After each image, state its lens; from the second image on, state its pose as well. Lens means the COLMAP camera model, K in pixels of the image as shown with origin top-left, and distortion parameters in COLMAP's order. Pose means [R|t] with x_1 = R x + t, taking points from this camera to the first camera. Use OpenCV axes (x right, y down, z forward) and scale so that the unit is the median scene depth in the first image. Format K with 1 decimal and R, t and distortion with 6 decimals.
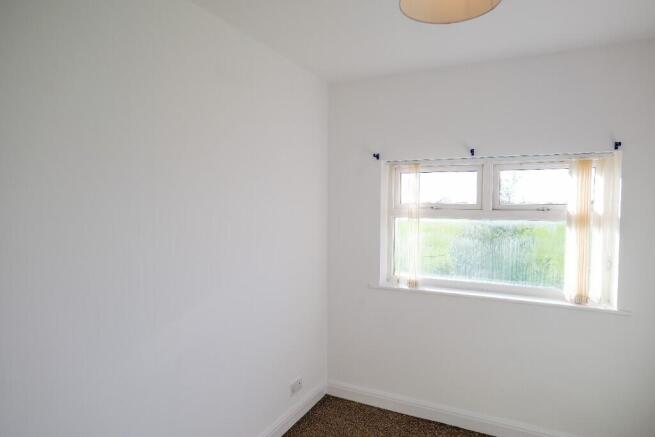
lens RADIAL K [[392.5, 0, 327.5], [0, 392.5, 218.5], [0, 0, 1]] dist [-0.046510, 0.041370]
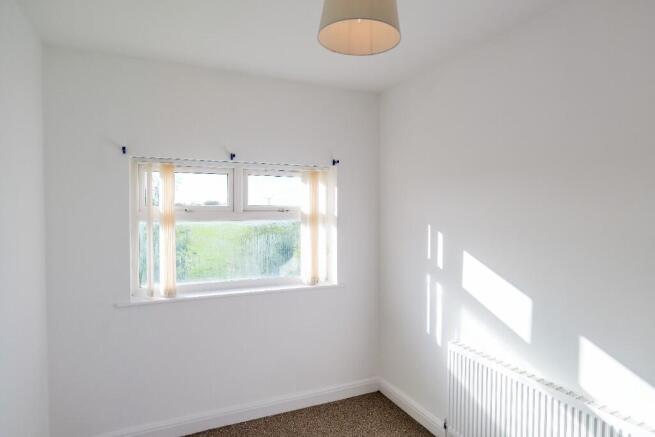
lens RADIAL K [[392.5, 0, 327.5], [0, 392.5, 218.5], [0, 0, 1]] dist [-0.046510, 0.041370]
pose [[0.606086, -0.026738, 0.794950, -0.308901], [0.029269, 0.999508, 0.011303, -0.008596], [-0.794860, 0.016417, 0.606570, 0.166438]]
